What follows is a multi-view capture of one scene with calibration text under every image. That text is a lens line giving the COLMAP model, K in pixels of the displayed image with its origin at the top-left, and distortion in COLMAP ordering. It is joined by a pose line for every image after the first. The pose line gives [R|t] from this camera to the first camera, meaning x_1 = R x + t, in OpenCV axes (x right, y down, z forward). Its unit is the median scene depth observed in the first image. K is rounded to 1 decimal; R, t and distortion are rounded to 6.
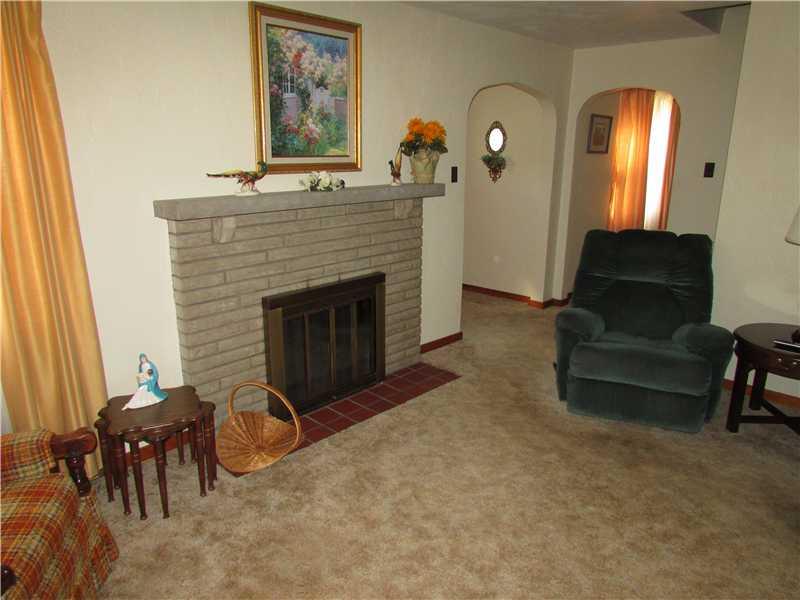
lens RADIAL K [[583.8, 0, 399.6], [0, 583.8, 300.8], [0, 0, 1]] dist [0.001867, 0.009899]
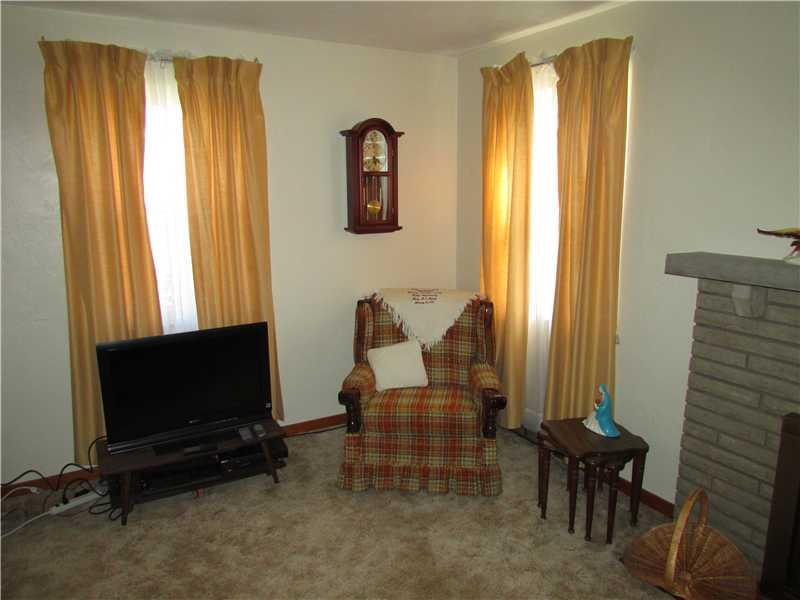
lens RADIAL K [[583.8, 0, 399.9], [0, 583.8, 302.1], [0, 0, 1]] dist [0.001867, 0.009899]
pose [[-0.292337, 0.189230, -0.937407, 0.567601], [-0.241810, 0.933747, 0.263902, -0.214064], [0.925239, 0.303822, -0.227211, 0.749674]]
